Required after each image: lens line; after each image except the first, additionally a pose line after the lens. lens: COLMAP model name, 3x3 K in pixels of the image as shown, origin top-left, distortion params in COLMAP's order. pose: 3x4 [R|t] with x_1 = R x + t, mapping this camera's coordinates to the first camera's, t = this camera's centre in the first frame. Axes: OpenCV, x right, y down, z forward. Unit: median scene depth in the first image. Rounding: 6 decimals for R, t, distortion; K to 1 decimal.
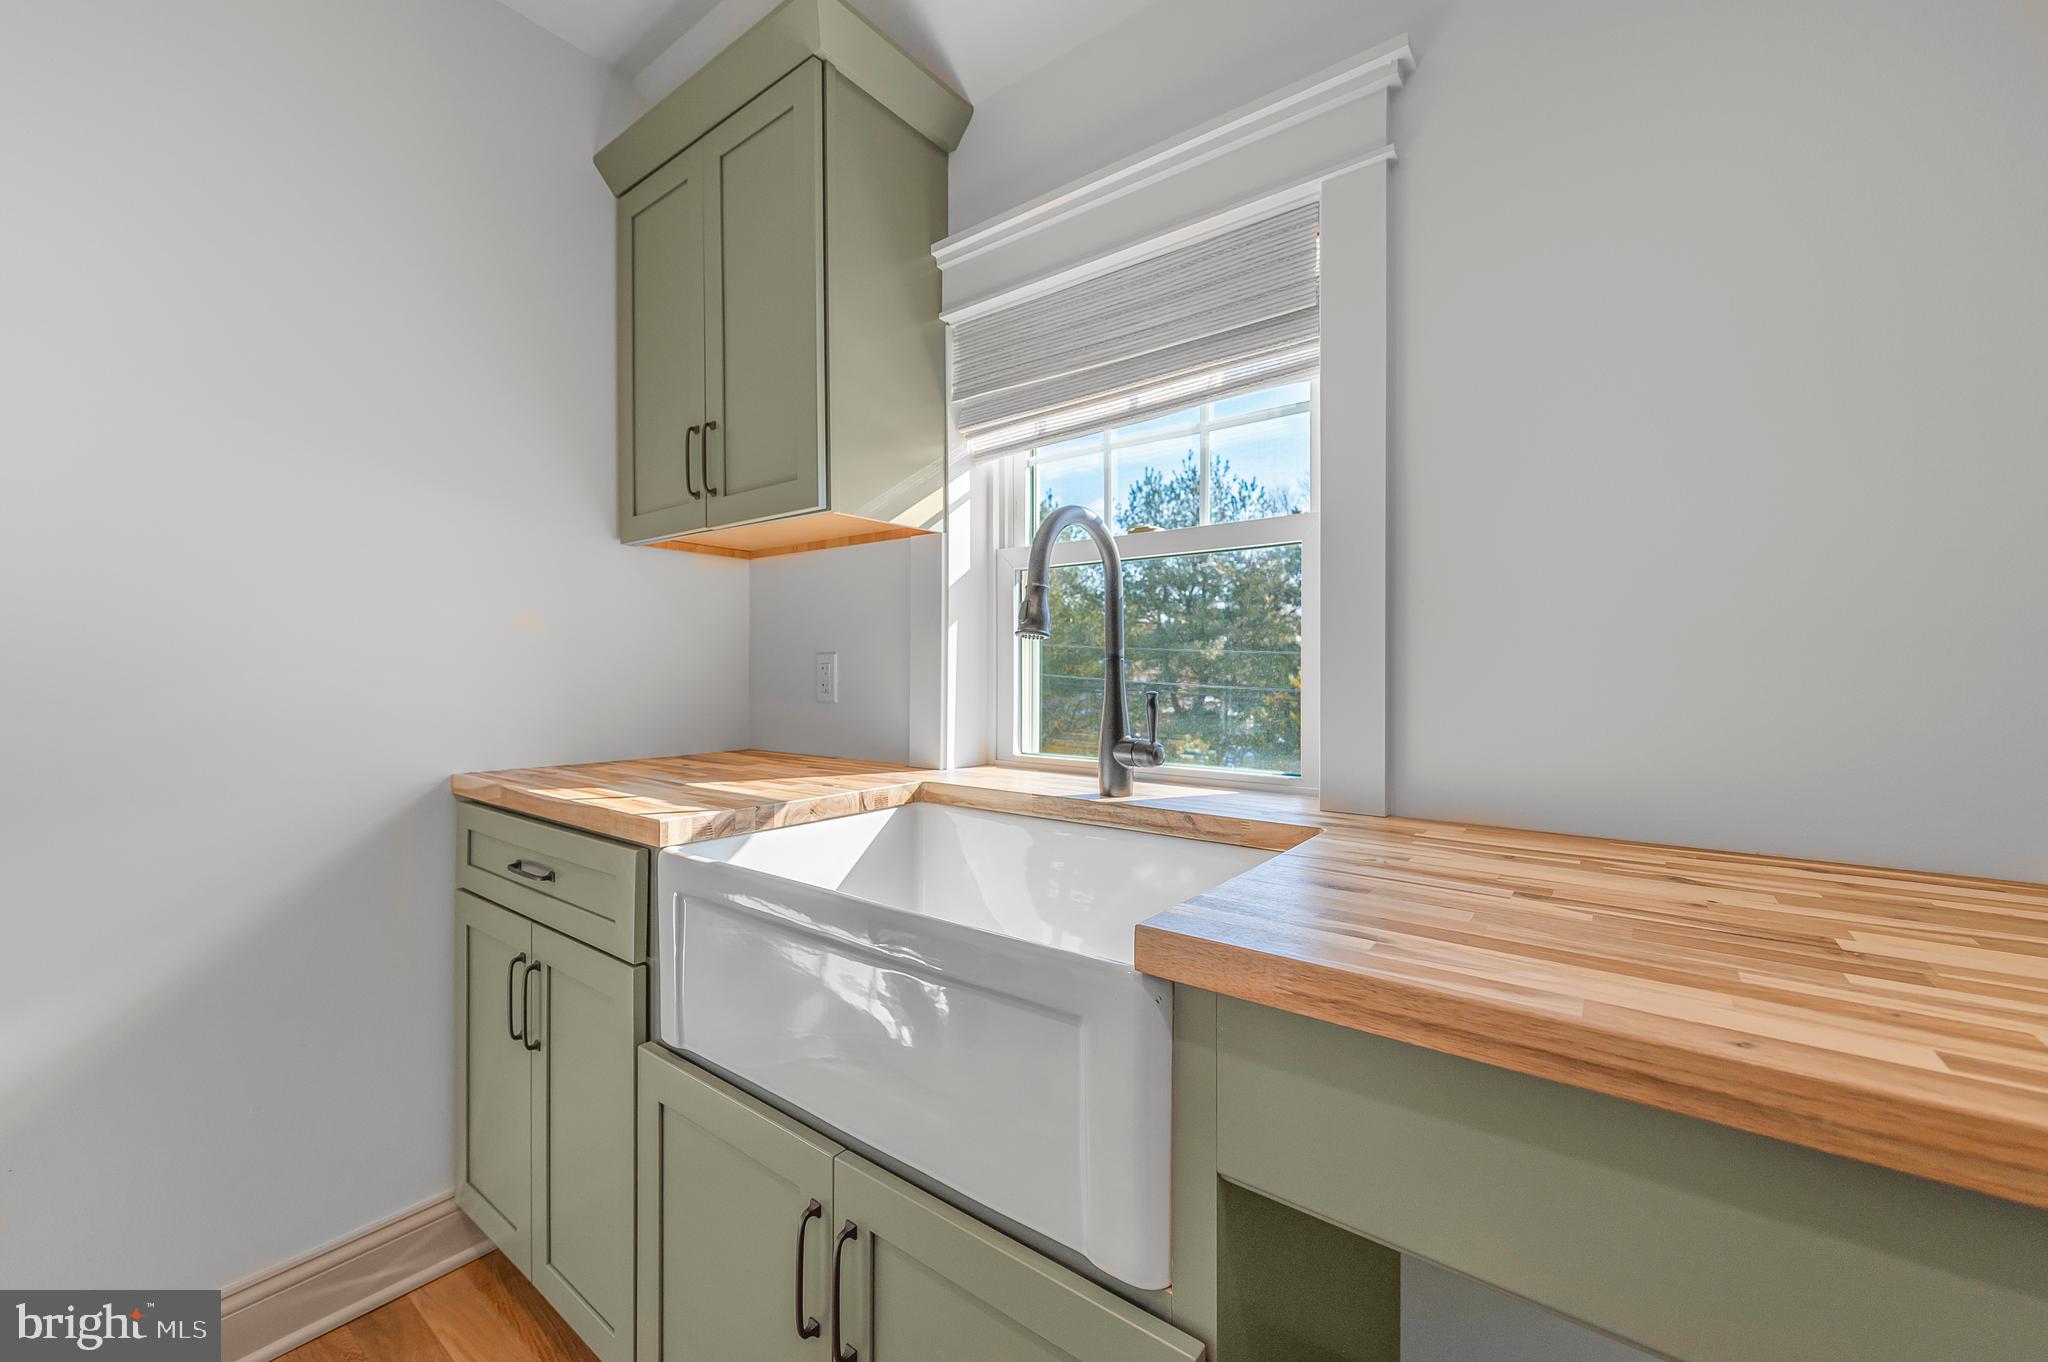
lens RADIAL K [[821.9, 0, 1052.3], [0, 821.9, 675.8], [0, 0, 1]] dist [-0.005726, -0.002668]
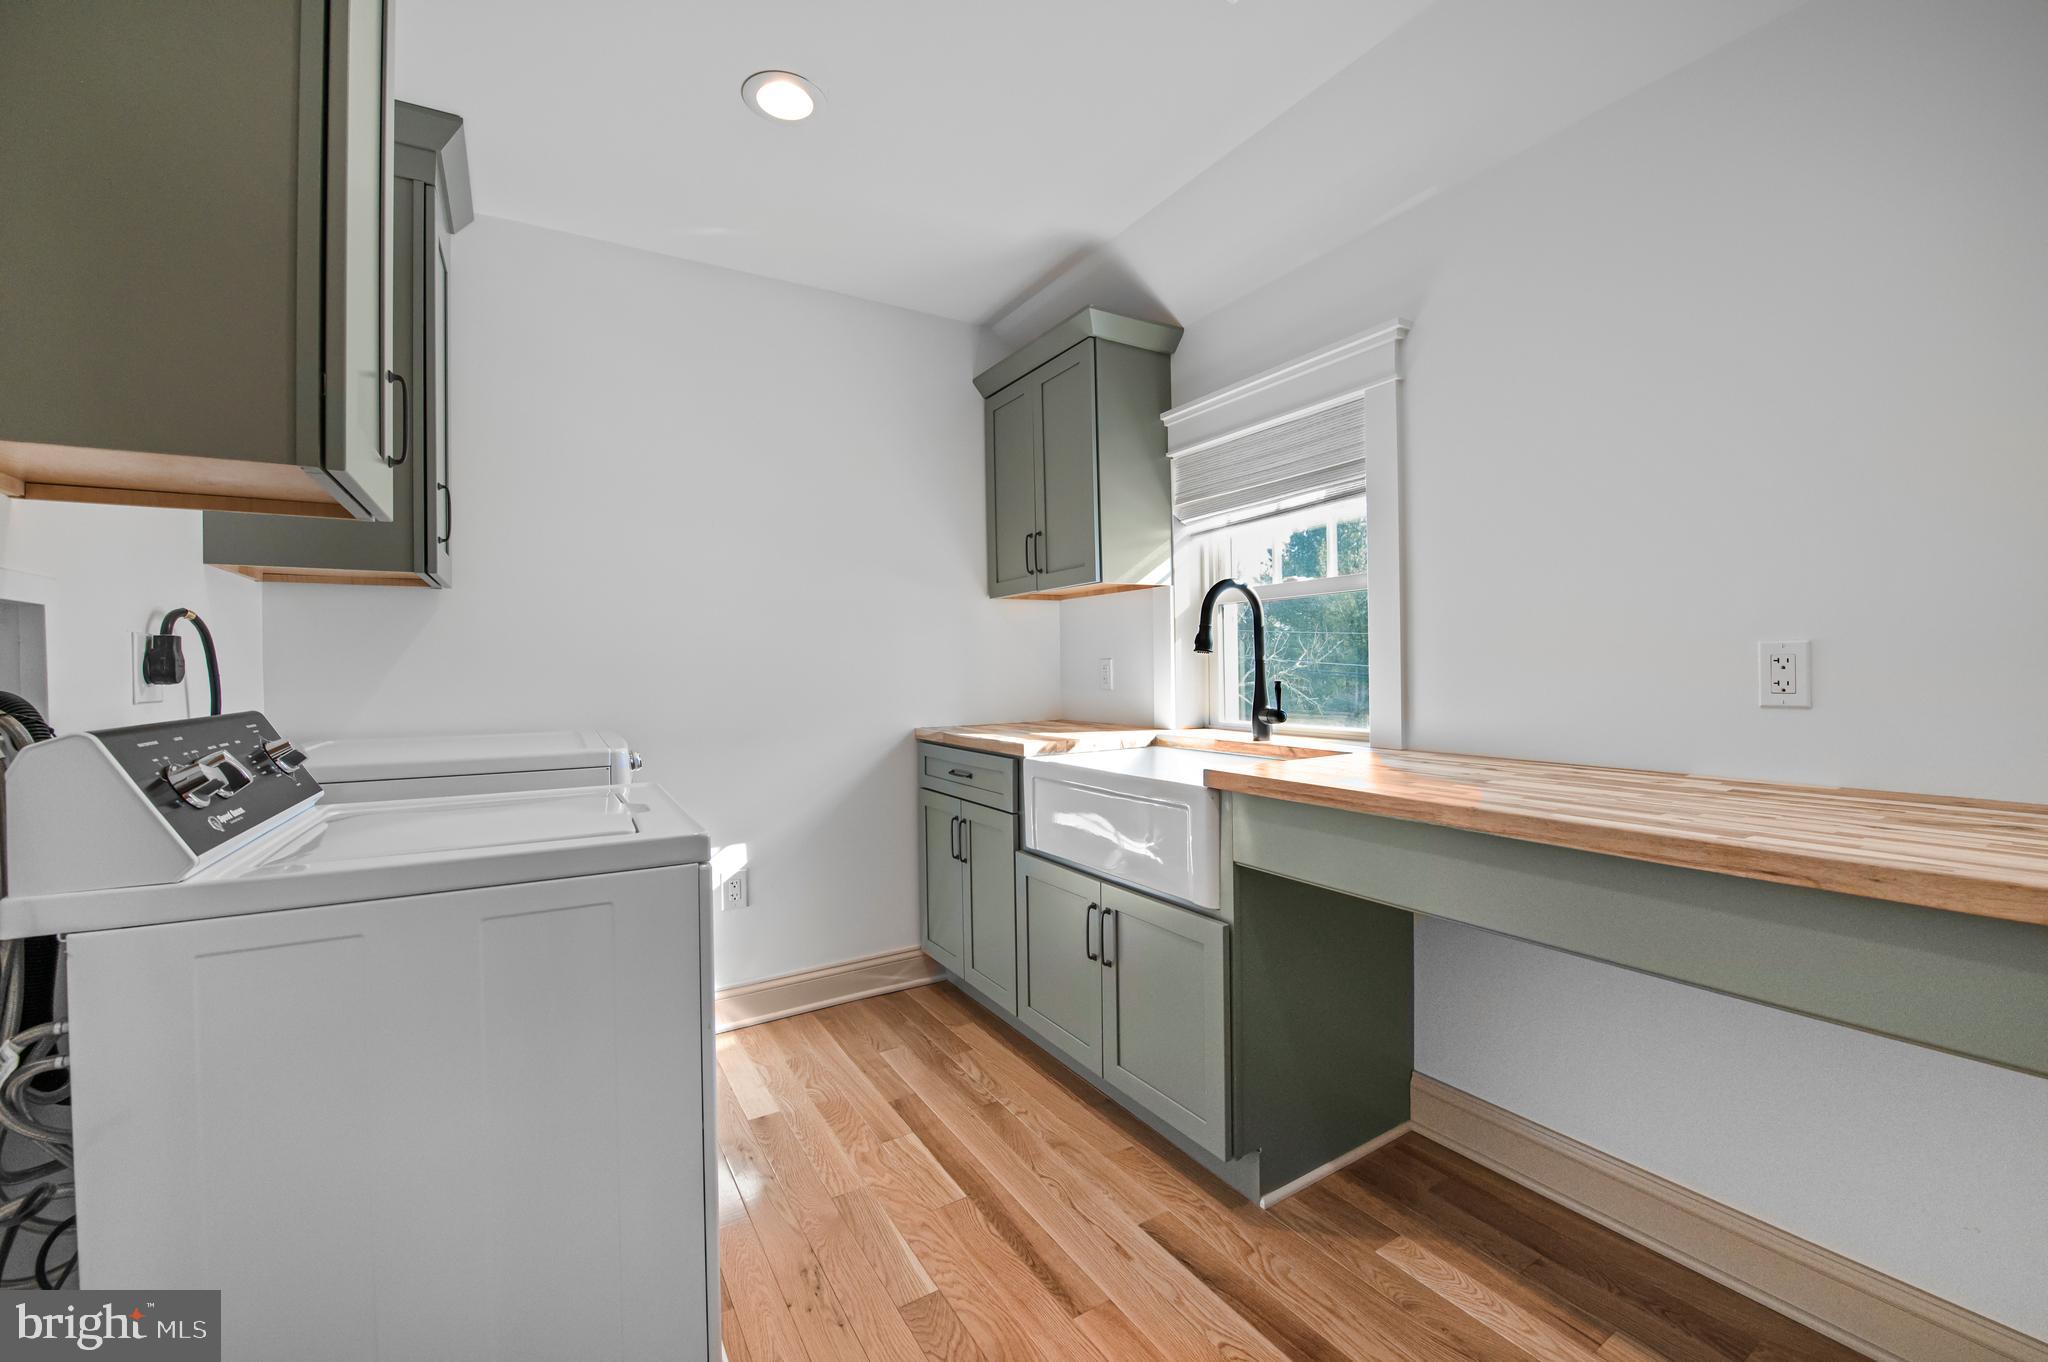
lens RADIAL K [[821.9, 0, 1034.9], [0, 821.9, 675.0], [0, 0, 1]] dist [-0.005726, -0.002668]
pose [[0.928884, -0.012232, -0.370168, 0.264888], [0.015254, 0.999870, 0.005236, -0.009956], [0.370056, -0.010510, 0.928950, -0.756898]]
